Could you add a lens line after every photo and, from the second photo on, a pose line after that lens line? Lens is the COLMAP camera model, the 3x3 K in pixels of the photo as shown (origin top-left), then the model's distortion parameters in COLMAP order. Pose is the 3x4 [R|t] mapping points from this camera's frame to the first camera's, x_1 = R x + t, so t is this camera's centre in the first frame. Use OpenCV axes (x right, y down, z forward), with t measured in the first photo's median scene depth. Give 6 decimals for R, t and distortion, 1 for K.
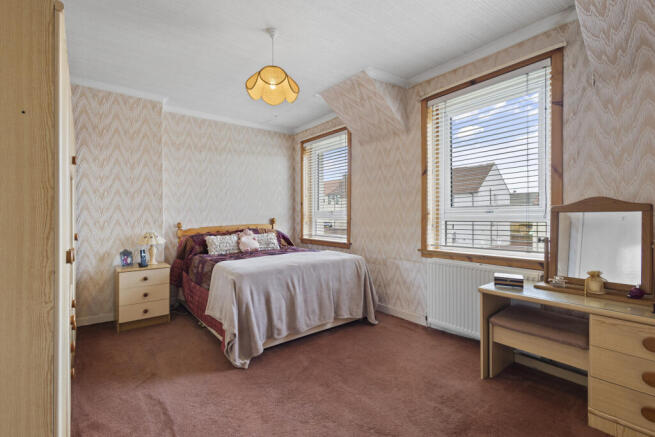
lens RADIAL K [[303.5, 0, 328.7], [0, 303.5, 218.2], [0, 0, 1]] dist [0.004668, 0.000266]
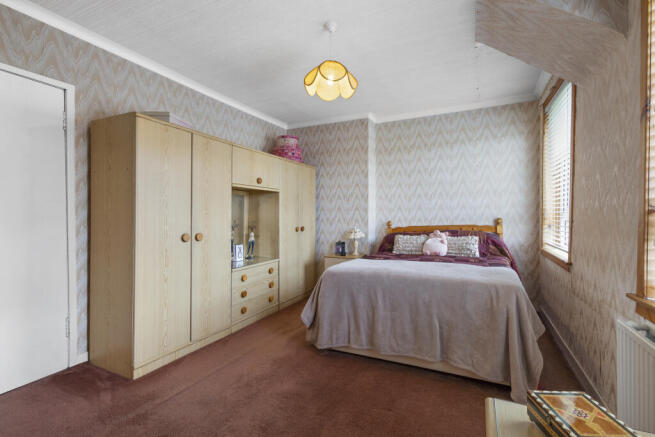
lens RADIAL K [[303.5, 0, 328.3], [0, 303.5, 217.6], [0, 0, 1]] dist [0.004668, 0.000266]
pose [[0.421291, 0.008318, -0.906887, 0.491914], [-0.010229, 0.999938, 0.004420, -0.001871], [0.906868, 0.007414, 0.421350, 0.412676]]
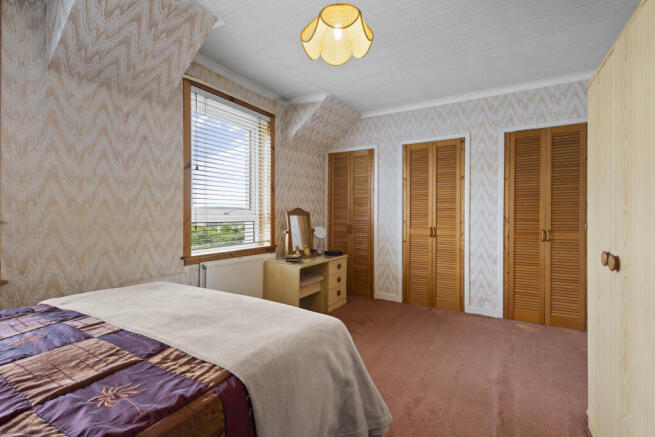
lens RADIAL K [[303.5, 0, 328.2], [0, 303.5, 217.6], [0, 0, 1]] dist [0.004668, 0.000266]
pose [[-0.355018, -0.004429, 0.934849, -0.597315], [-0.005650, 0.999981, 0.002592, -0.009721], [-0.934843, -0.004362, -0.355036, 0.895505]]
